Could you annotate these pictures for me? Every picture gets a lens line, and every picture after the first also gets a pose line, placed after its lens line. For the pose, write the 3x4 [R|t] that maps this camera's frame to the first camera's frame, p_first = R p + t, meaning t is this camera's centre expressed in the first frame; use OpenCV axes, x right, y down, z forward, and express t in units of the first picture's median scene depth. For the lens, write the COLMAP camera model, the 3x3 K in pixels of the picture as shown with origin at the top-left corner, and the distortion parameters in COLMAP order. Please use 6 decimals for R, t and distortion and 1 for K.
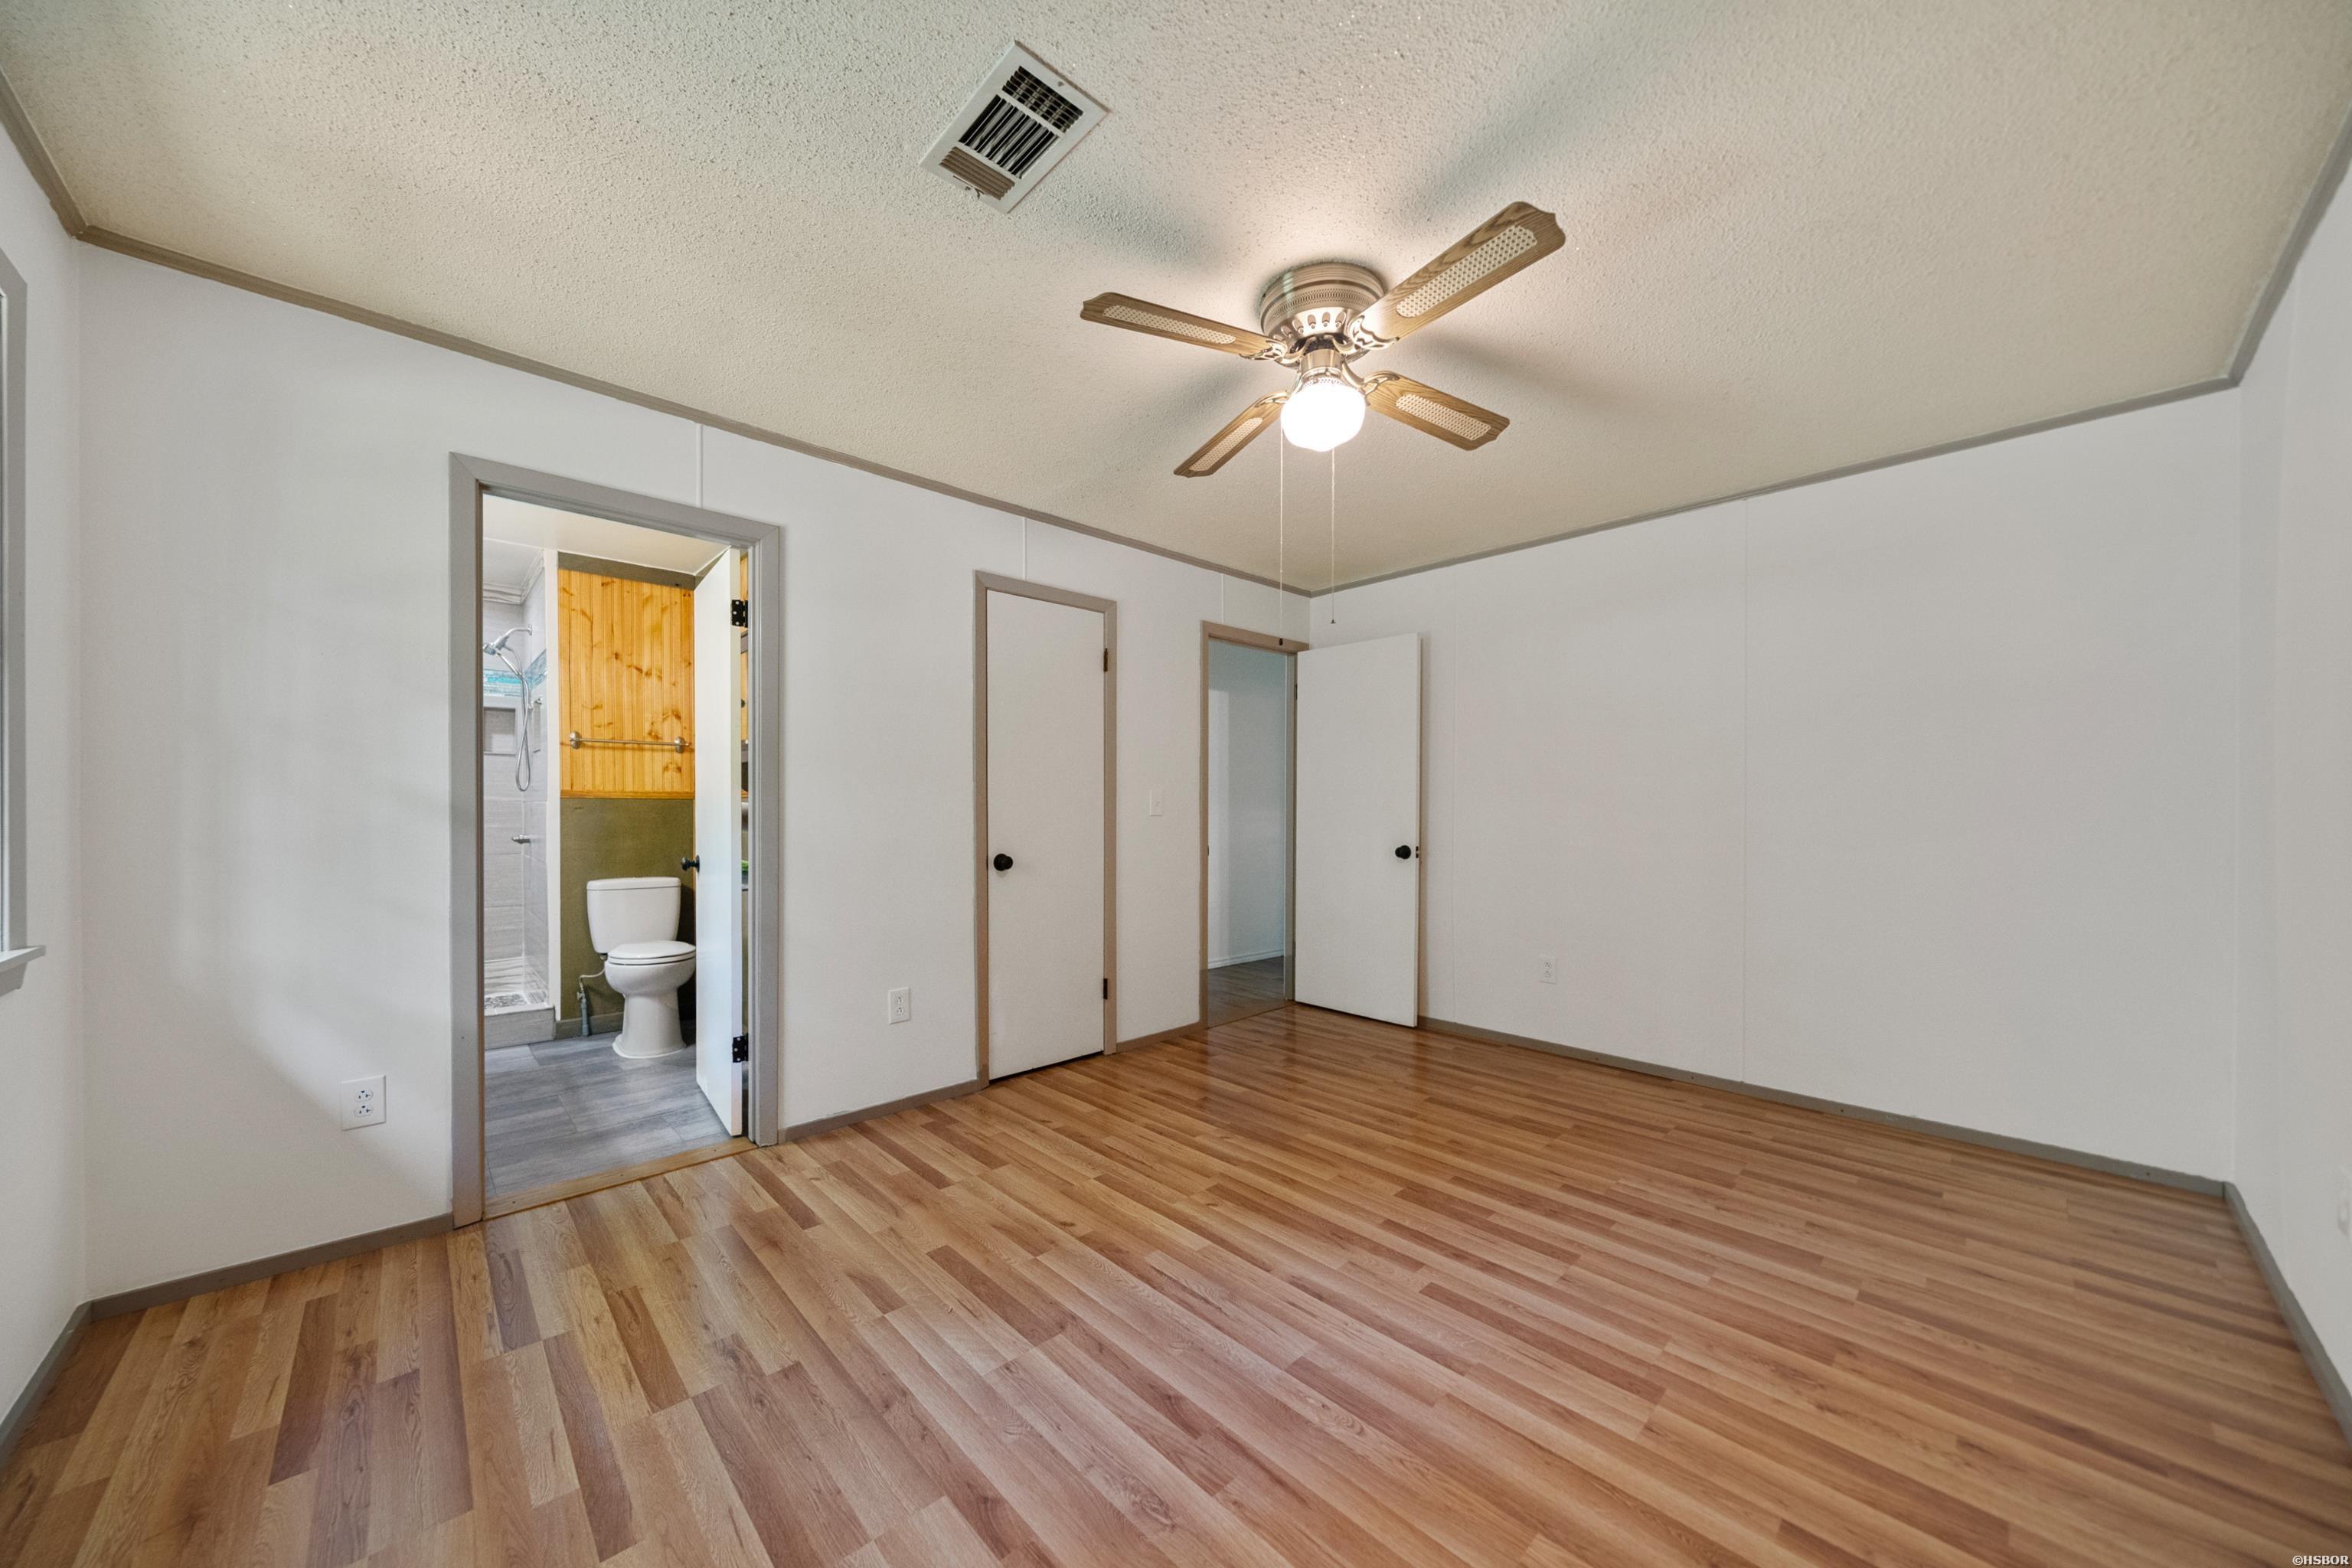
lens RADIAL K [[830.7, 0, 1194.9], [0, 830.7, 817.0], [0, 0, 1]] dist [-0.004697, -0.000230]
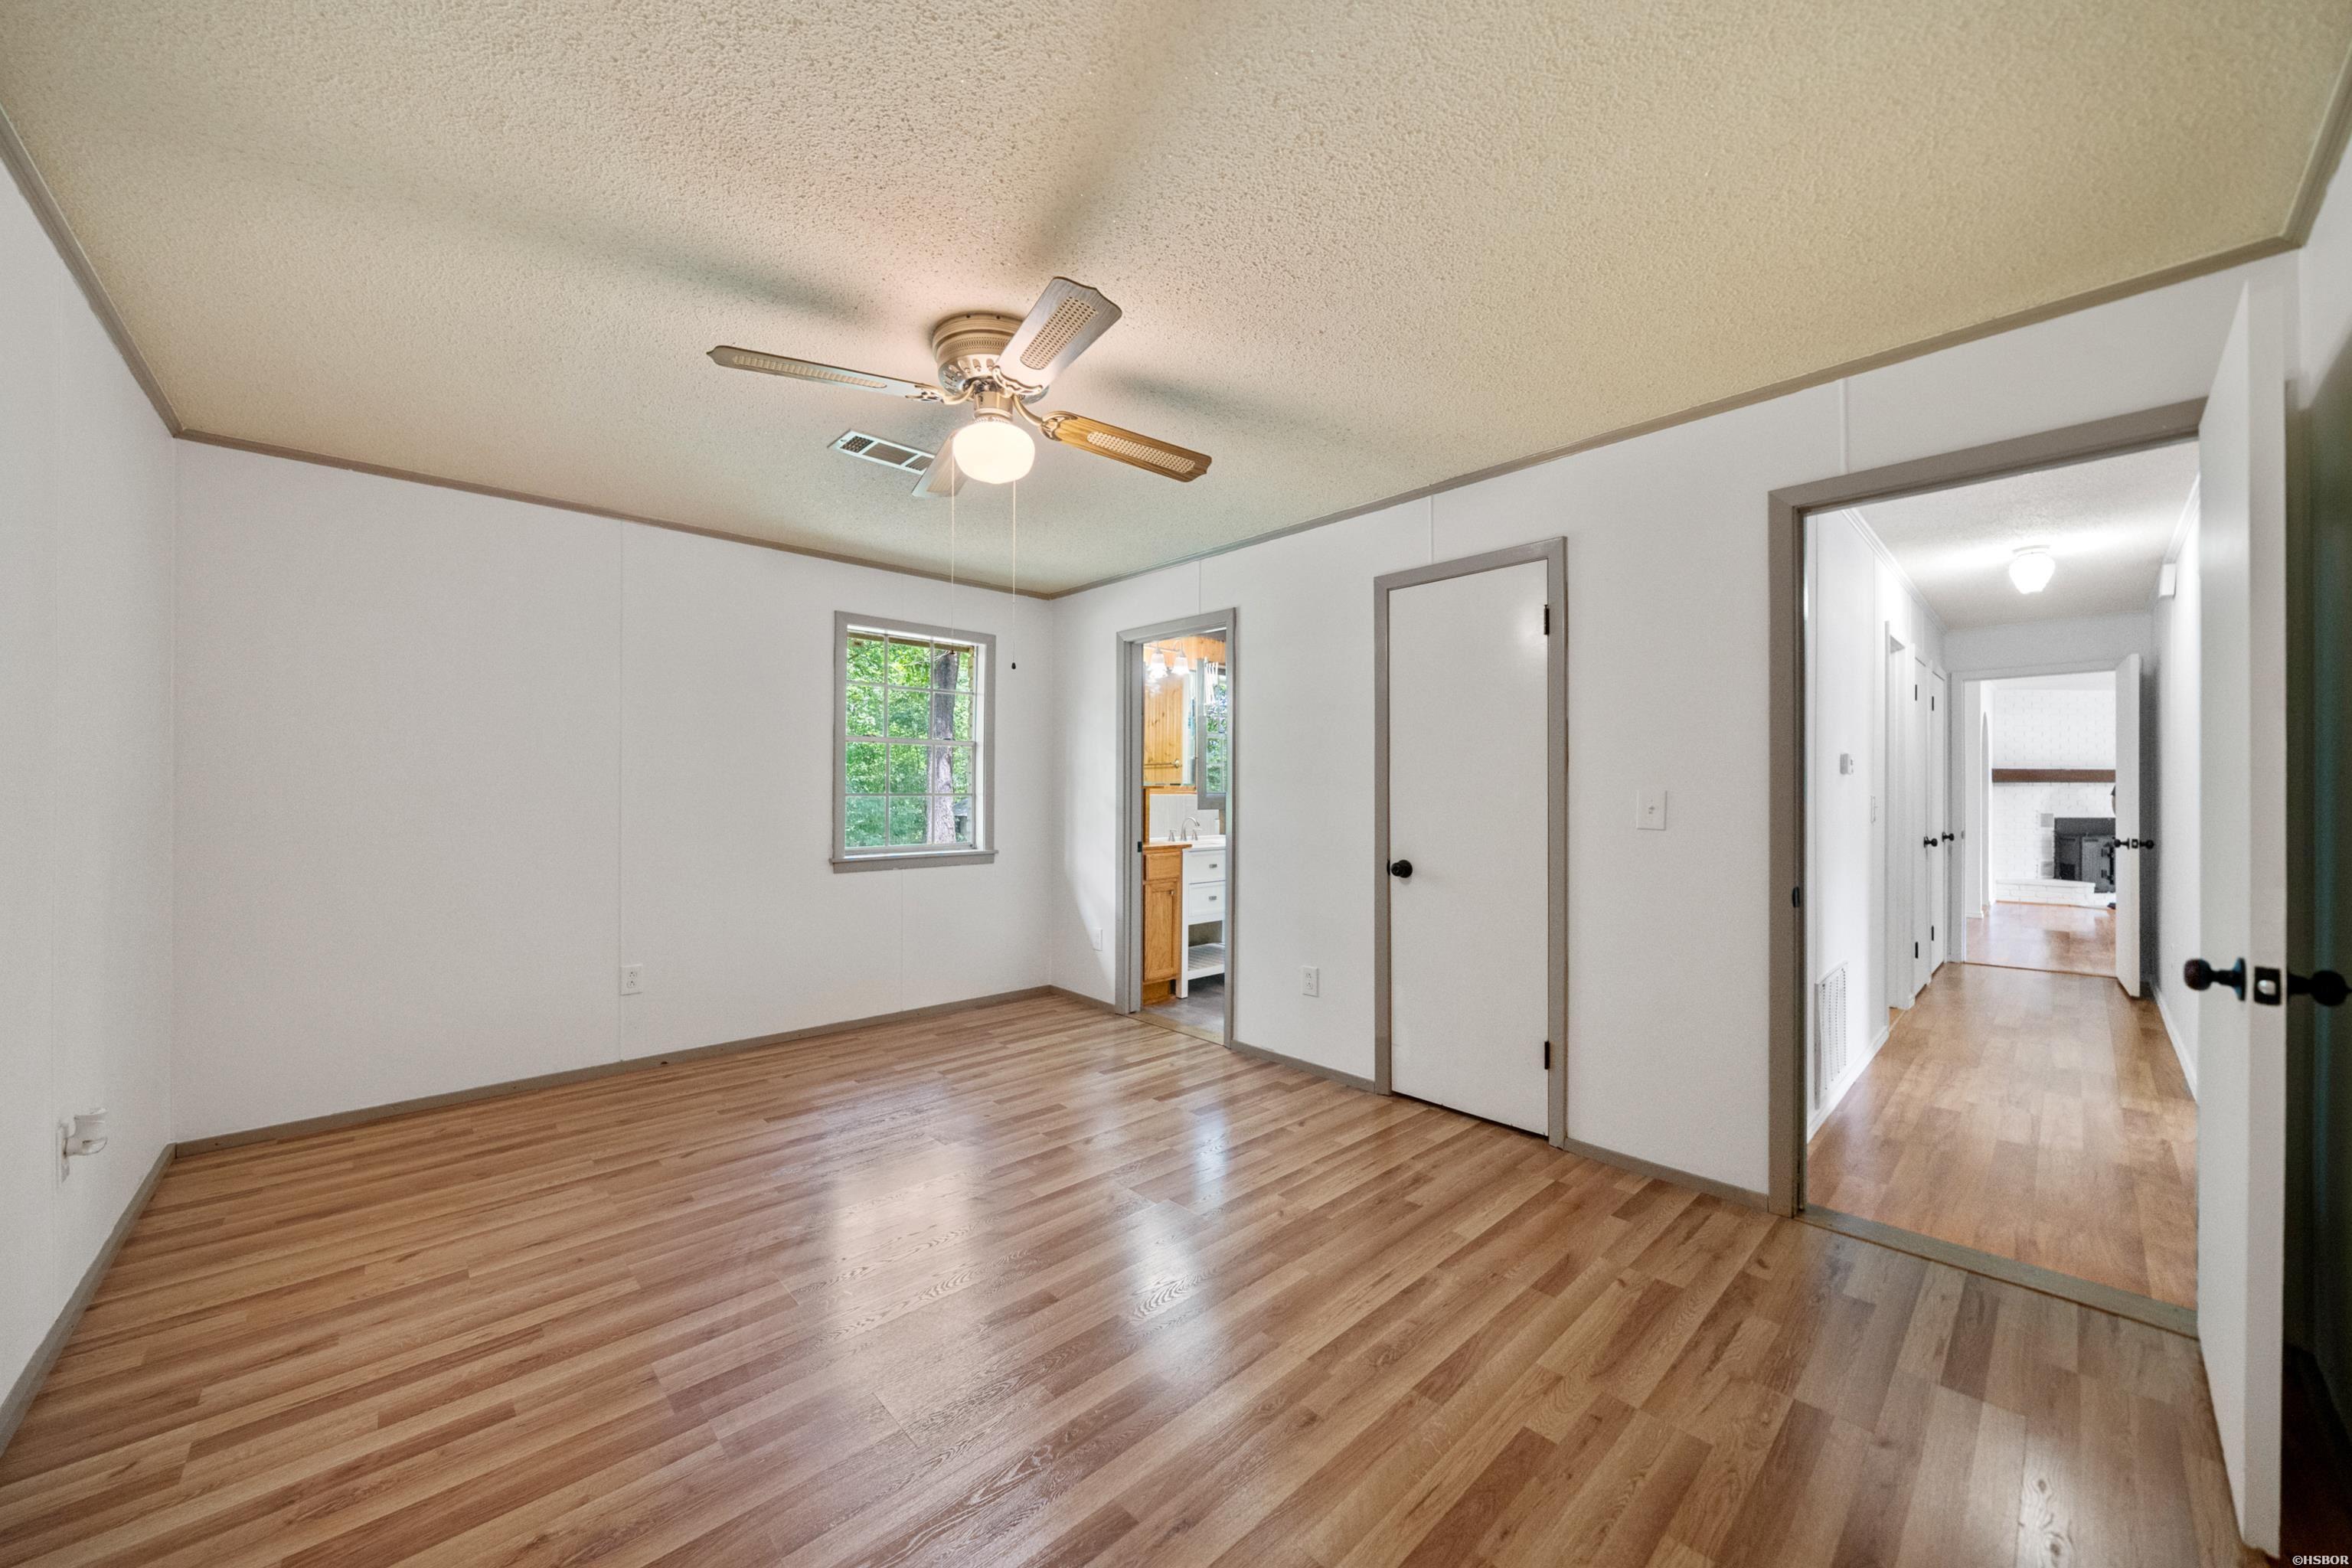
lens RADIAL K [[830.7, 0, 1177.0], [0, 830.7, 787.4], [0, 0, 1]] dist [-0.004697, -0.000230]
pose [[-0.020250, -0.009619, -0.999749, 0.875610], [-0.018479, 0.999787, -0.009246, -0.030603], [0.999624, 0.018287, -0.020424, 0.907277]]
